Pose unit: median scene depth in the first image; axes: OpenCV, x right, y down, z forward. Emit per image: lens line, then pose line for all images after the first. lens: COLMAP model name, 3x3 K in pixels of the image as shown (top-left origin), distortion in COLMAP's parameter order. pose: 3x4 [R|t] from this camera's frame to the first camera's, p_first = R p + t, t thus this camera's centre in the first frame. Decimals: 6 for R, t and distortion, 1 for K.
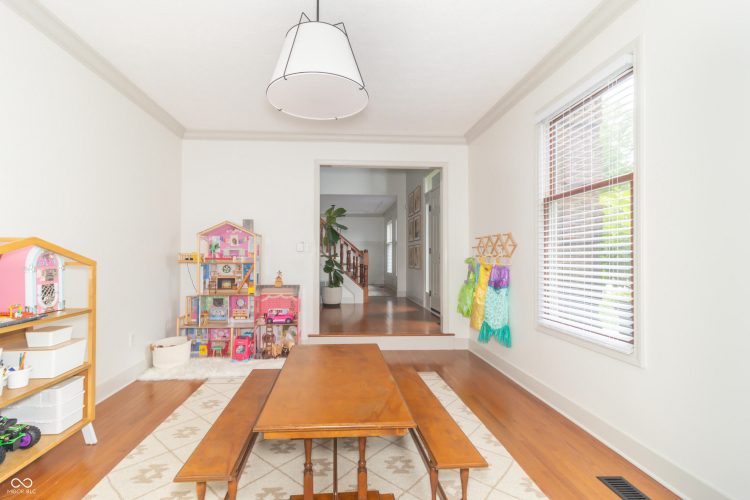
lens RADIAL K [[359.9, 0, 373.7], [0, 359.9, 251.4], [0, 0, 1]] dist [0.014706, -0.001644]
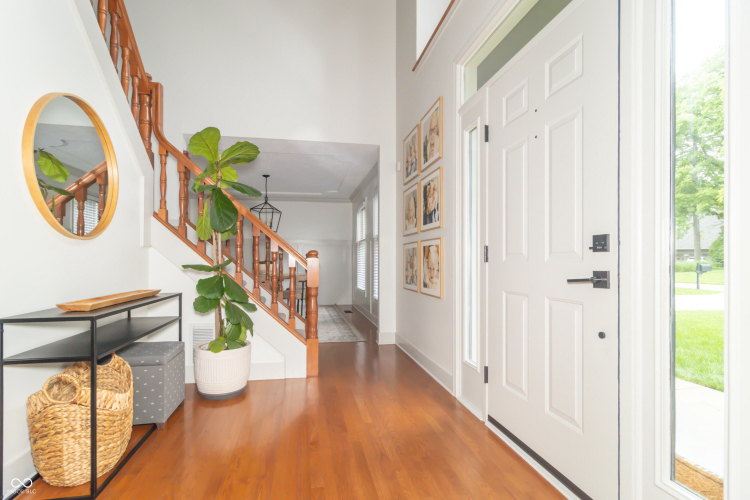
lens RADIAL K [[359.9, 0, 375.0], [0, 359.9, 255.1], [0, 0, 1]] dist [0.014706, -0.001644]
pose [[0.995469, -0.001123, 0.095081, 0.011806], [0.001147, 0.999999, -0.000201, -0.000283], [-0.095081, 0.000310, 0.995469, 0.517738]]
